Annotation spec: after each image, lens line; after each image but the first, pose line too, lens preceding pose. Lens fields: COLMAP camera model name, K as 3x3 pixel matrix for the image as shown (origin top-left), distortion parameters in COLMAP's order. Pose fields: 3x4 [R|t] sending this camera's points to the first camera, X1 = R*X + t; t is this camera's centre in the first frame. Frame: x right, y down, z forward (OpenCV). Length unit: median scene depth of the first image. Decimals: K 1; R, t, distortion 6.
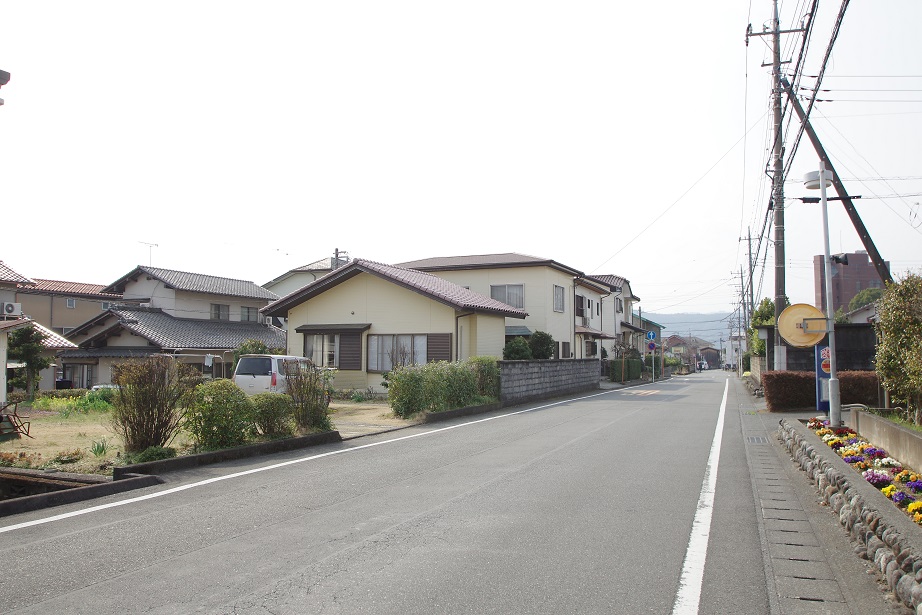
lens RADIAL K [[747.8, 0, 461.0], [0, 747.8, 307.5], [0, 0, 1]] dist [-0.006232, -0.003038]
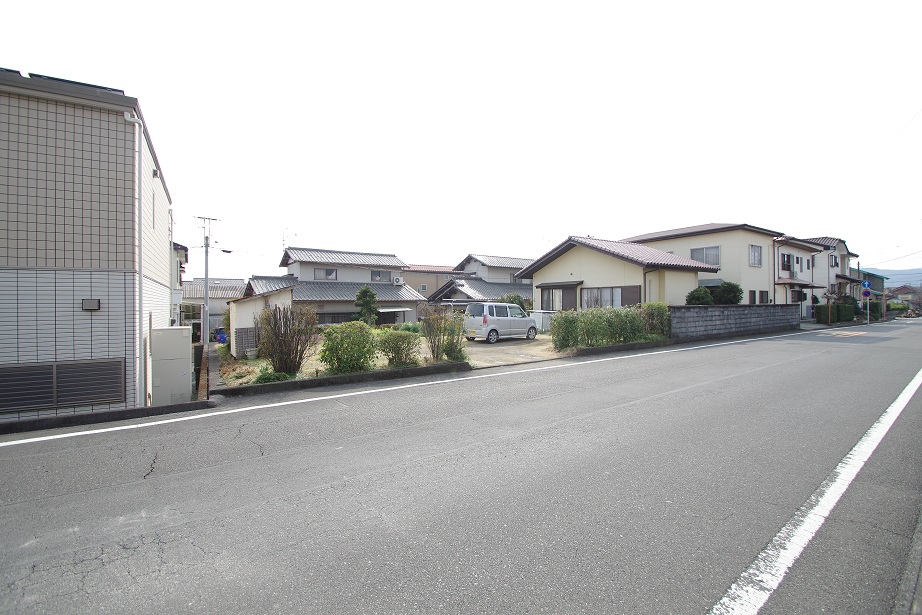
lens RADIAL K [[402.8, 0, 461.0], [0, 402.8, 307.5], [0, 0, 1]] dist [-0.001739, -0.000898]
pose [[0.845056, -0.002588, -0.534672, 0.073094], [0.041132, 0.997340, 0.060182, 0.013028], [0.533093, -0.072849, 0.842914, 0.170200]]
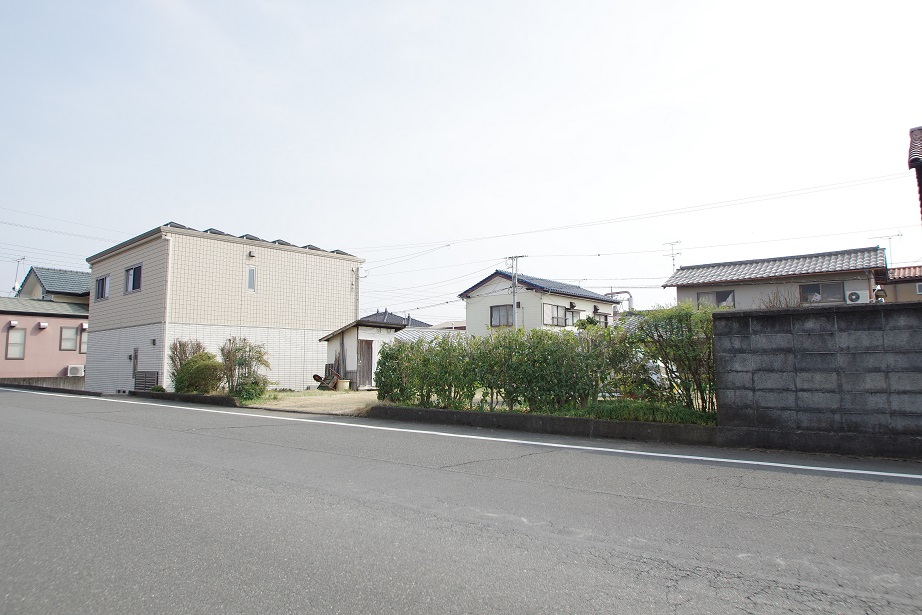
lens RADIAL K [[599.8, 0, 461.0], [0, 599.8, 307.5], [0, 0, 1]] dist [-0.020712, -0.001399]
pose [[-0.320847, -0.090687, -0.942779, 0.236507], [0.060985, 0.991362, -0.116115, 0.060725], [0.945166, -0.094750, -0.312545, 0.623126]]
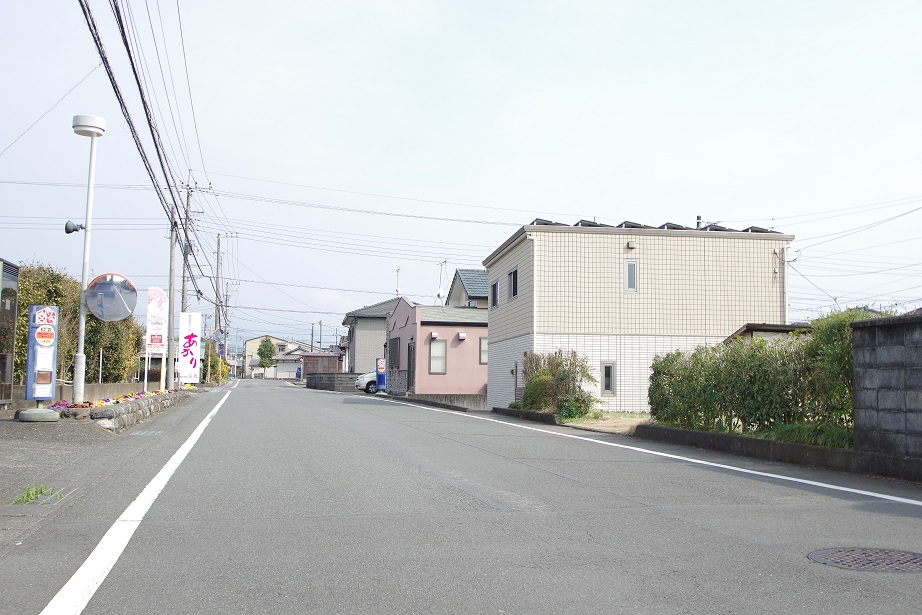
lens RADIAL K [[946.0, 0, 461.0], [0, 946.0, 307.5], [0, 0, 1]] dist [-0.003879, -0.006654]
pose [[-0.849268, -0.051992, -0.525396, 0.262809], [0.020994, 0.991027, -0.132005, 0.073598], [0.527545, -0.123138, -0.840555, 0.802355]]
